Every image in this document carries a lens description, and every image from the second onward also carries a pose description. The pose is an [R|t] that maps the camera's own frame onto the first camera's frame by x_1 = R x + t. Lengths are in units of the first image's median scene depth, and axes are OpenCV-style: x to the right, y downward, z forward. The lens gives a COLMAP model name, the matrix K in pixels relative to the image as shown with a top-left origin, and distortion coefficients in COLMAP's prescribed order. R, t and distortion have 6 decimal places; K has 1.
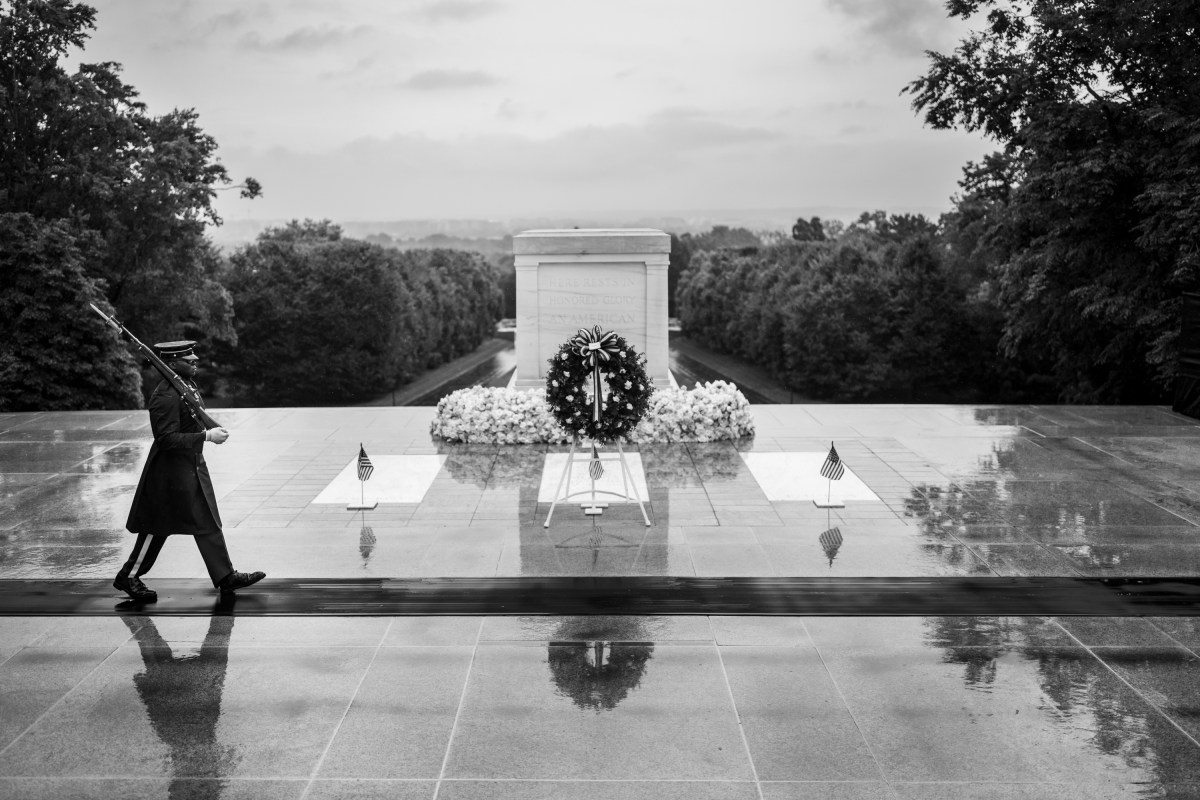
lens RADIAL K [[2738.7, 0, 600.0], [0, 2738.7, 400.0], [0, 0, 1]] dist [-0.036642, 0.228437]
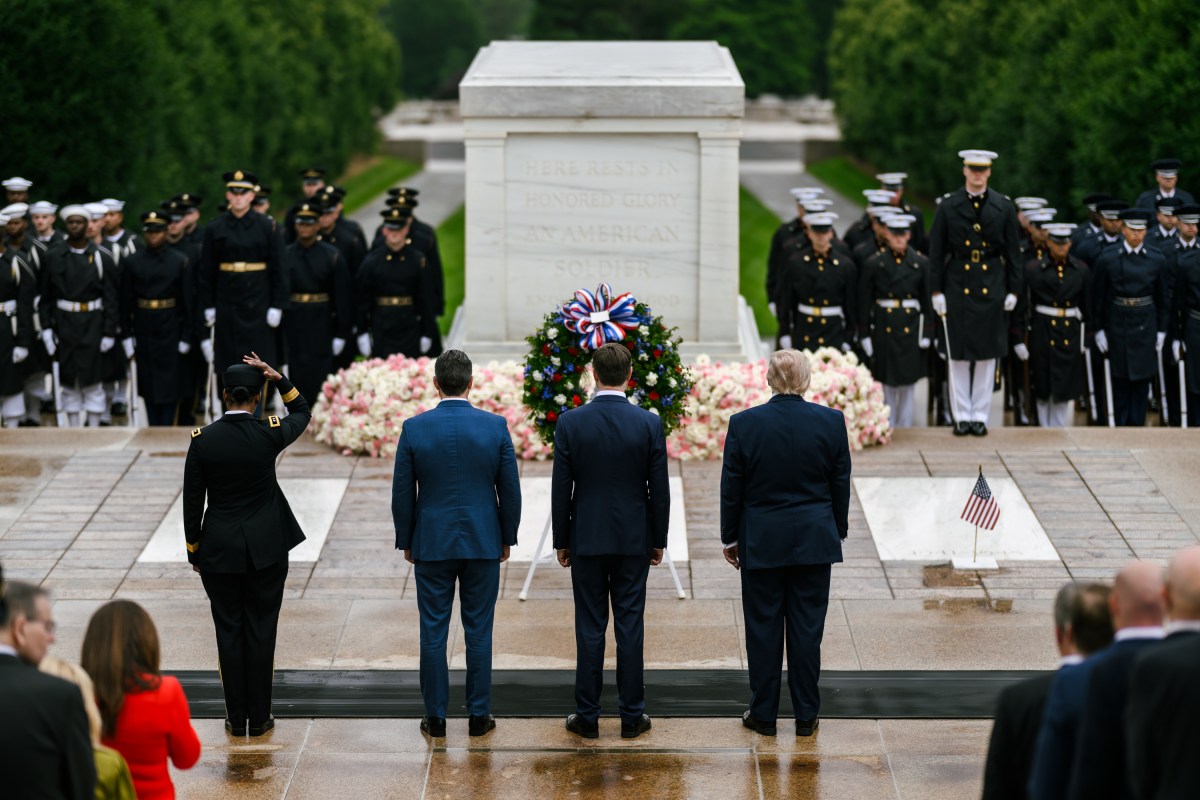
lens RADIAL K [[2738.7, 0, 600.0], [0, 2738.7, 400.0], [0, 0, 1]] dist [-0.036642, 0.228437]
pose [[0.999981, 0.004681, 0.003947, -0.006946], [-0.004601, 0.999789, -0.020027, 0.020063], [-0.004040, 0.020008, 0.999792, 0.581197]]
